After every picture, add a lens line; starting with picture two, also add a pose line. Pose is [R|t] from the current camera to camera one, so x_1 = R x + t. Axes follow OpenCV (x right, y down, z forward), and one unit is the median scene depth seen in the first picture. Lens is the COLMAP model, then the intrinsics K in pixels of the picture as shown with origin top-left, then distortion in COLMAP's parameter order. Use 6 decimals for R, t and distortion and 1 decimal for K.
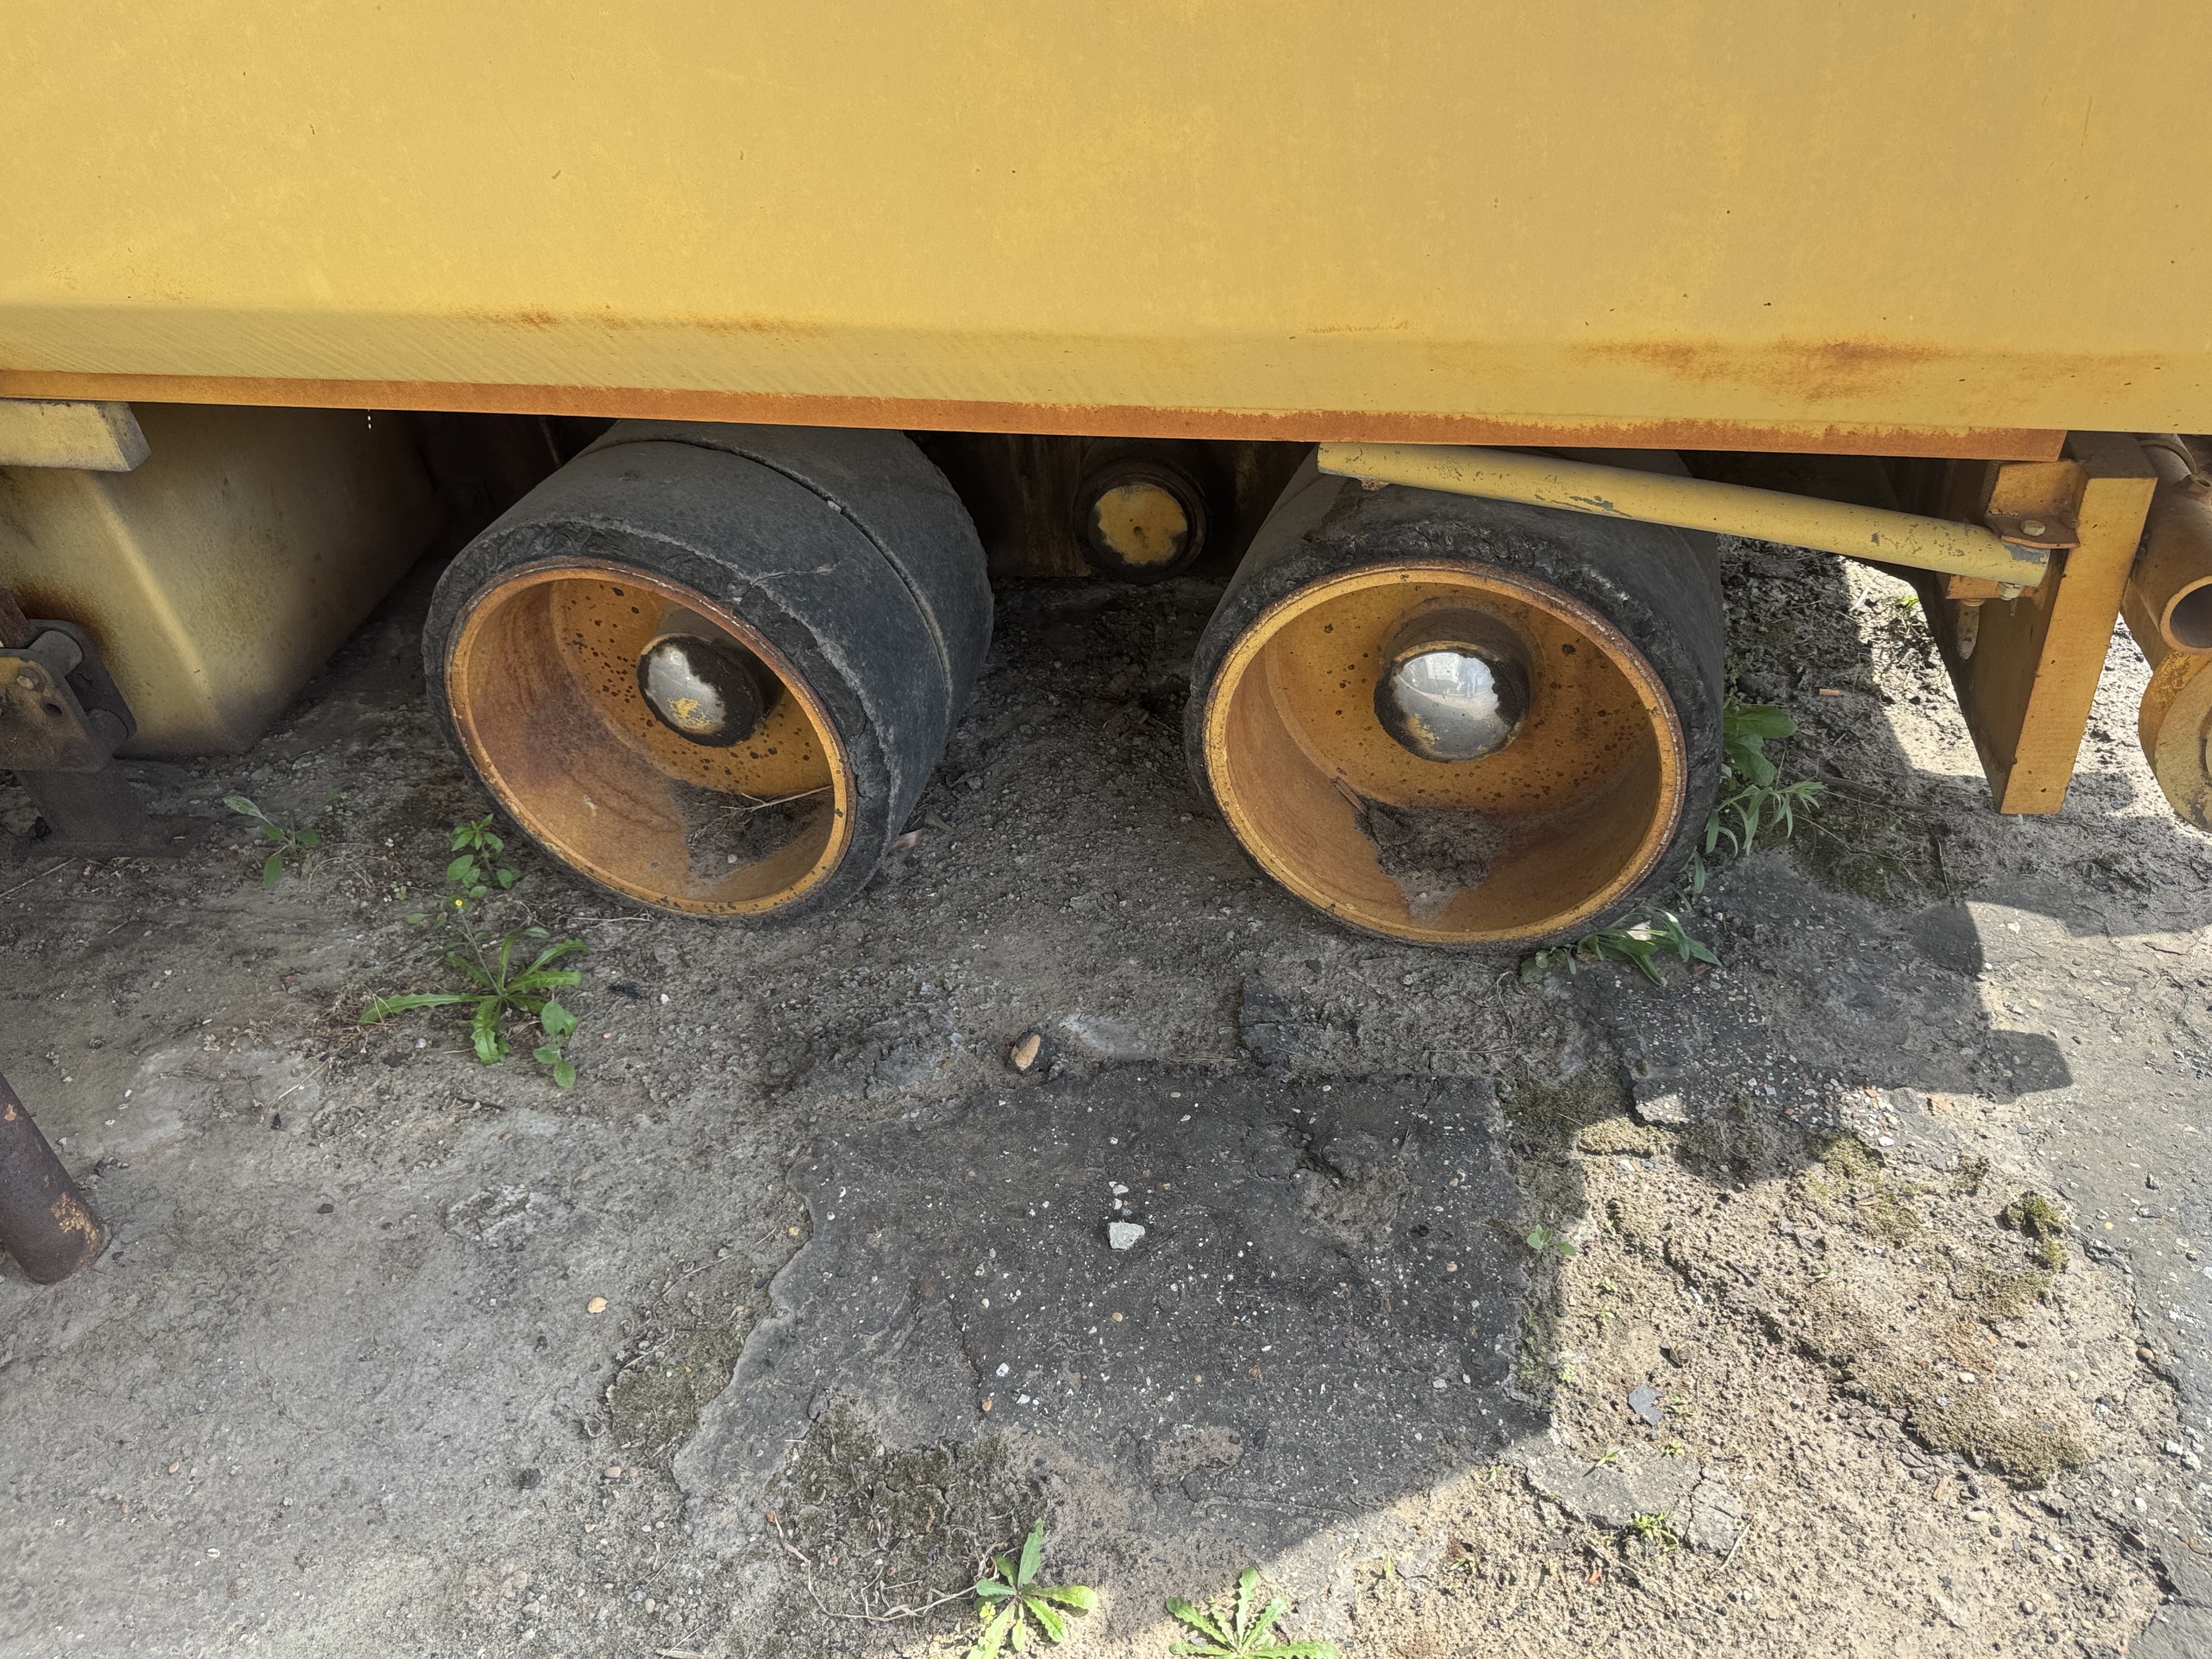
lens RADIAL K [[1690.5, 0, 1106.8], [0, 1690.5, 817.8], [0, 0, 1]] dist [0.067673, -0.093442]
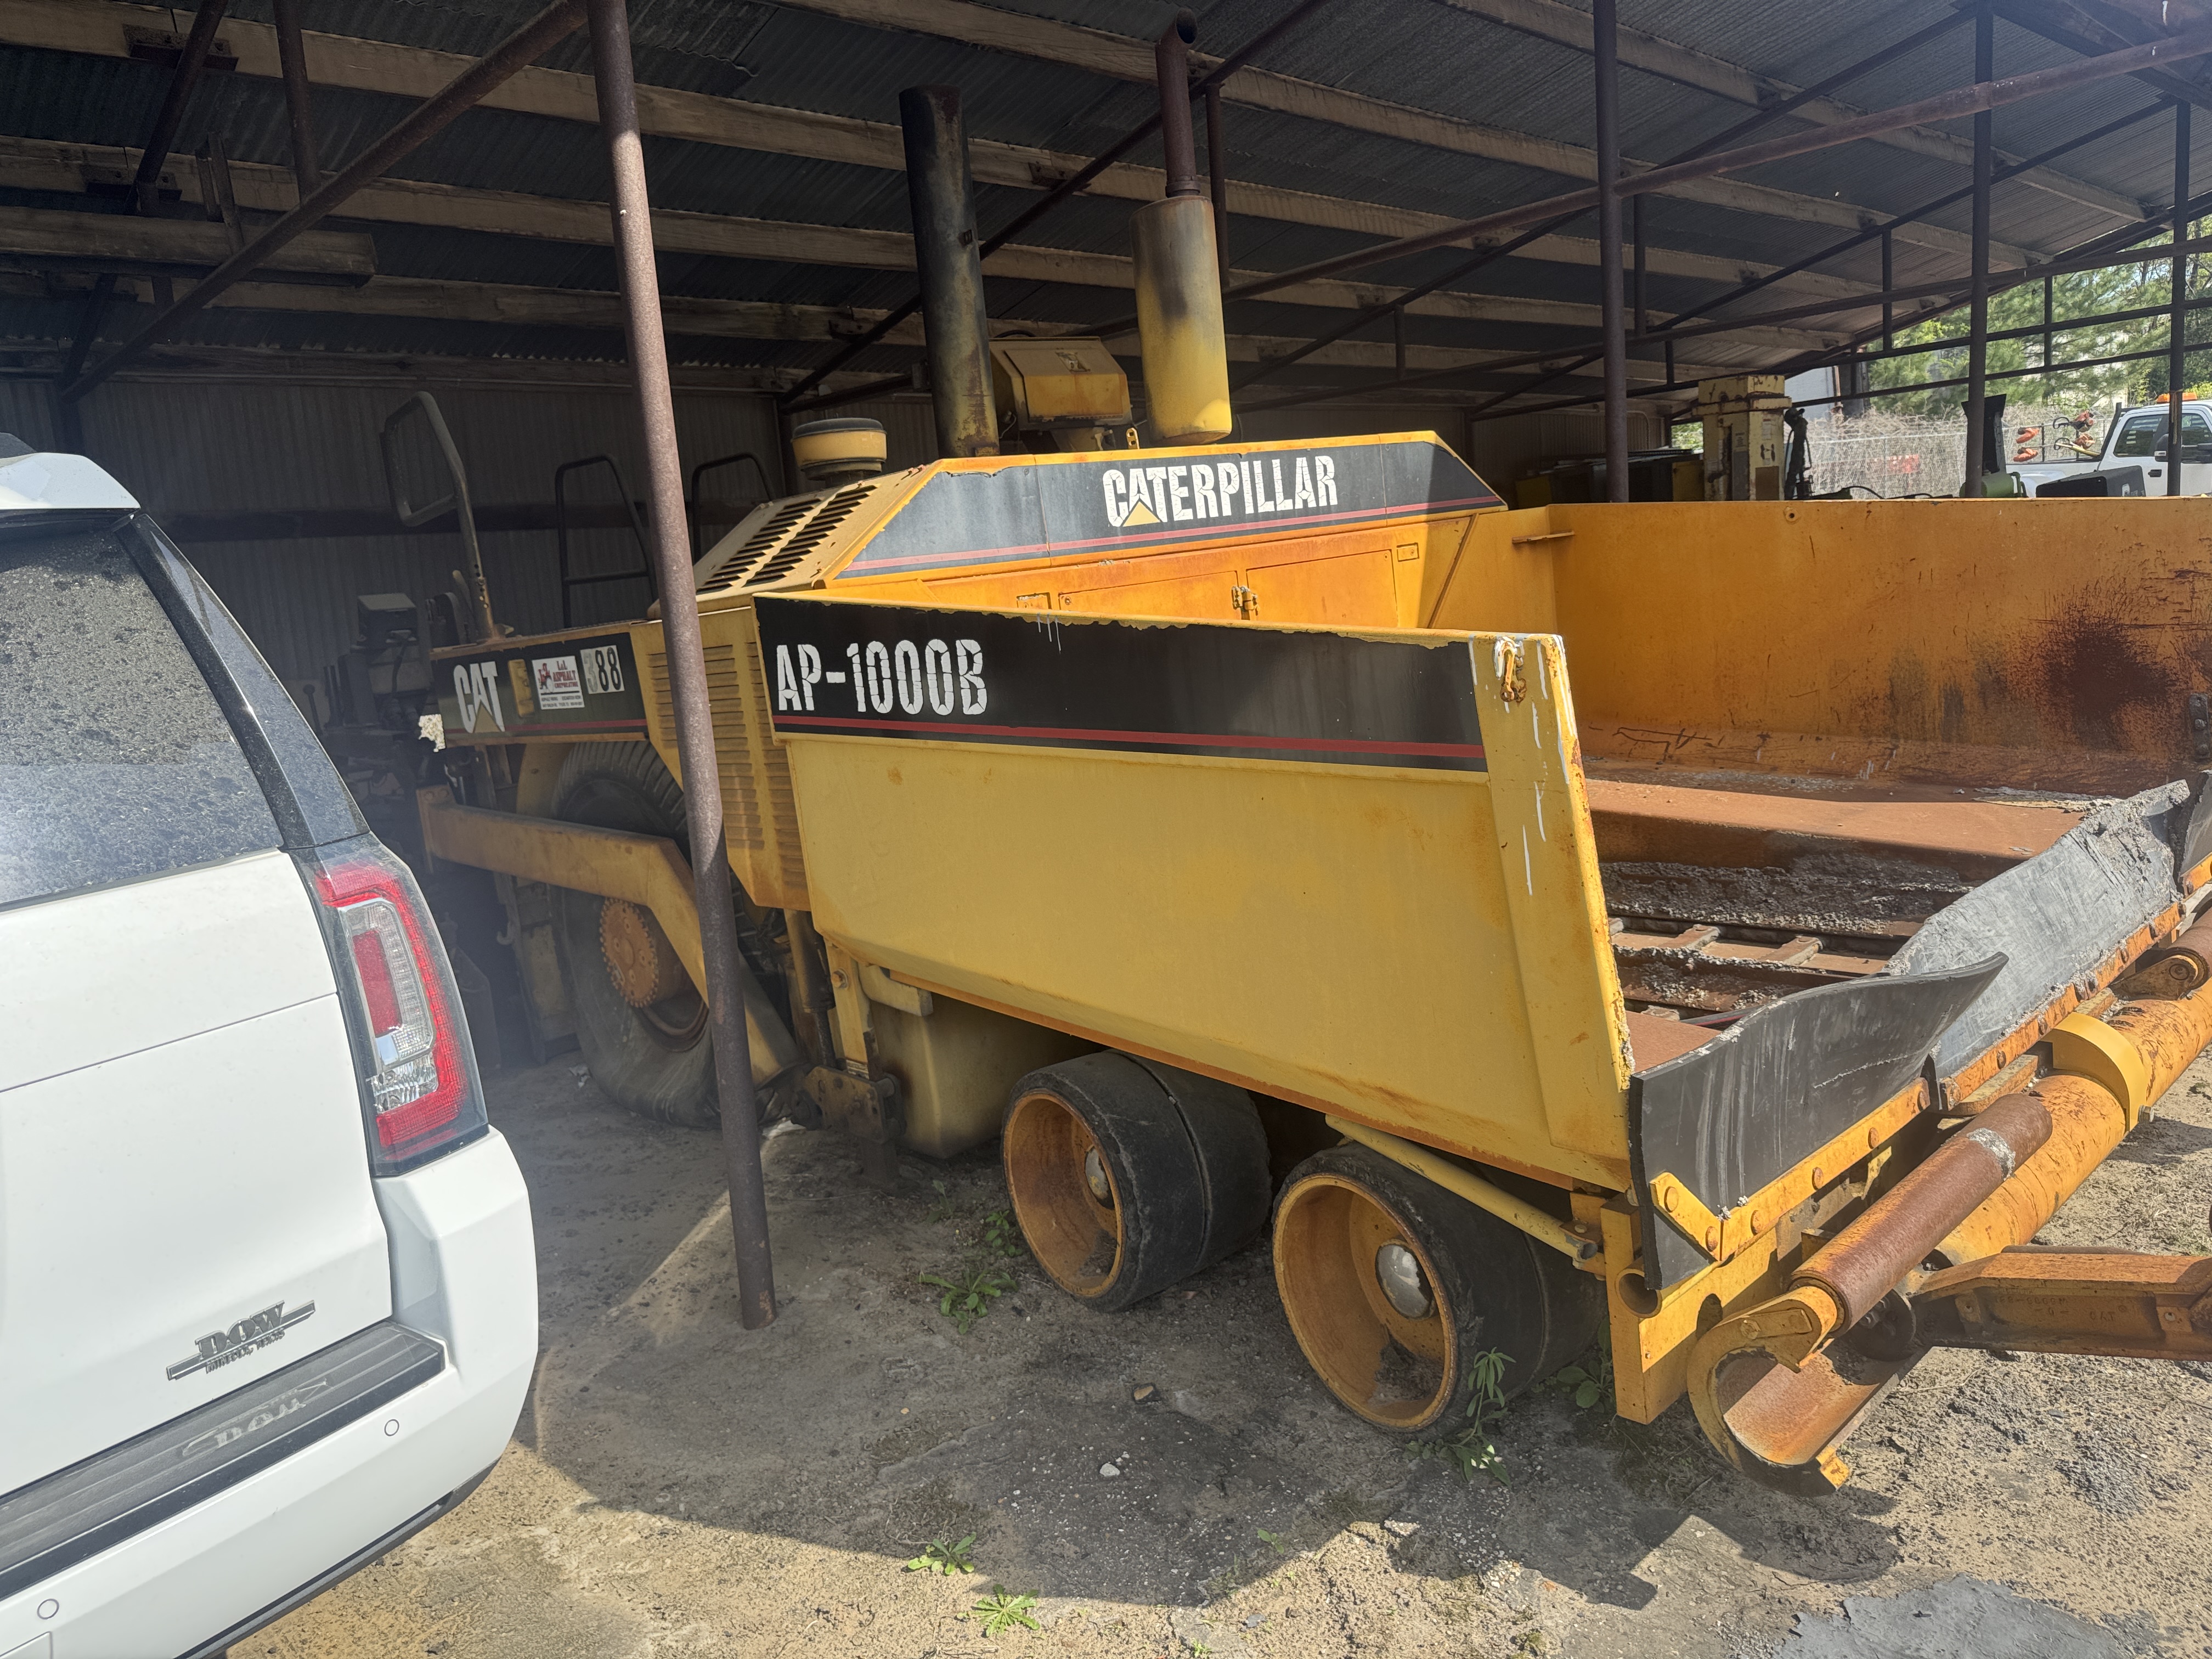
lens RADIAL K [[1563.6, 0, 1122.9], [0, 1563.6, 821.2], [0, 0, 1]] dist [0.030598, -0.018814]
pose [[0.798706, 0.122235, -0.589175, 0.925237], [-0.351398, 0.889589, -0.291805, 0.095502], [0.488455, 0.440102, 0.753473, -0.642214]]
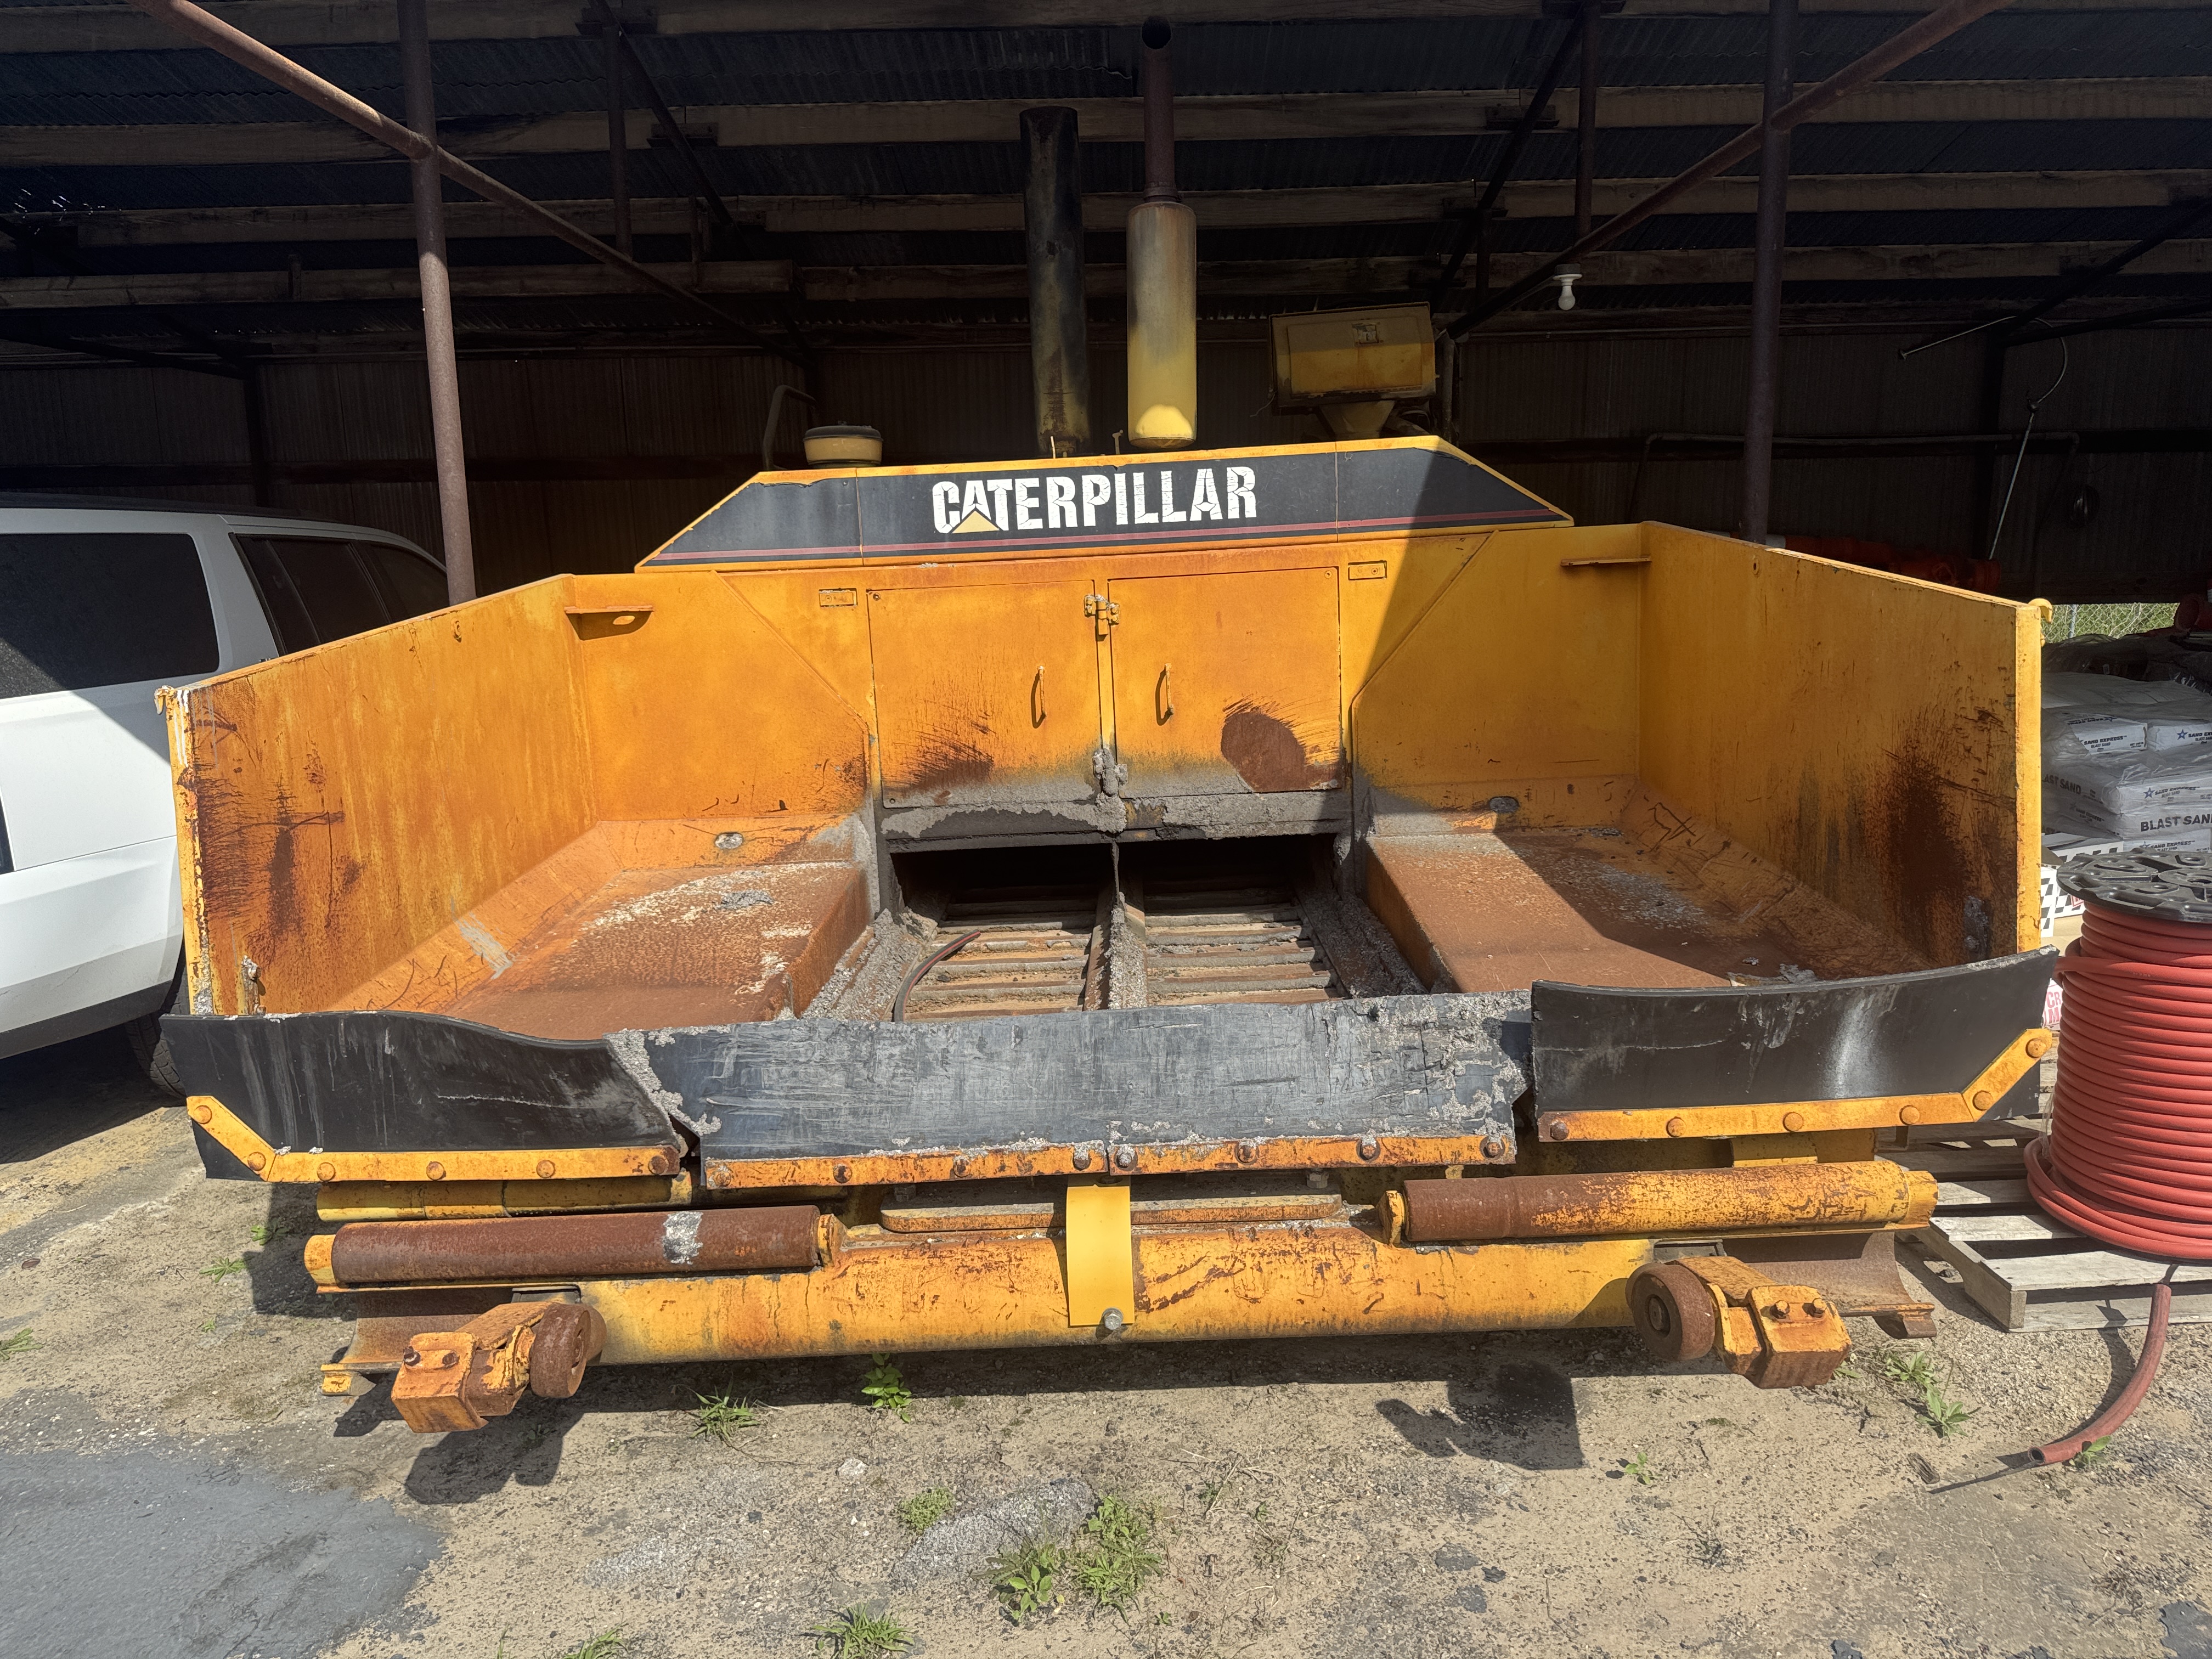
lens RADIAL K [[1563.6, 0, 1105.8], [0, 1563.6, 836.8], [0, 0, 1]] dist [0.030598, -0.018814]
pose [[0.165231, 0.278287, -0.946179, 2.239215], [-0.582281, 0.801843, 0.134152, -1.182261], [0.796020, 0.528776, 0.294531, 0.751951]]
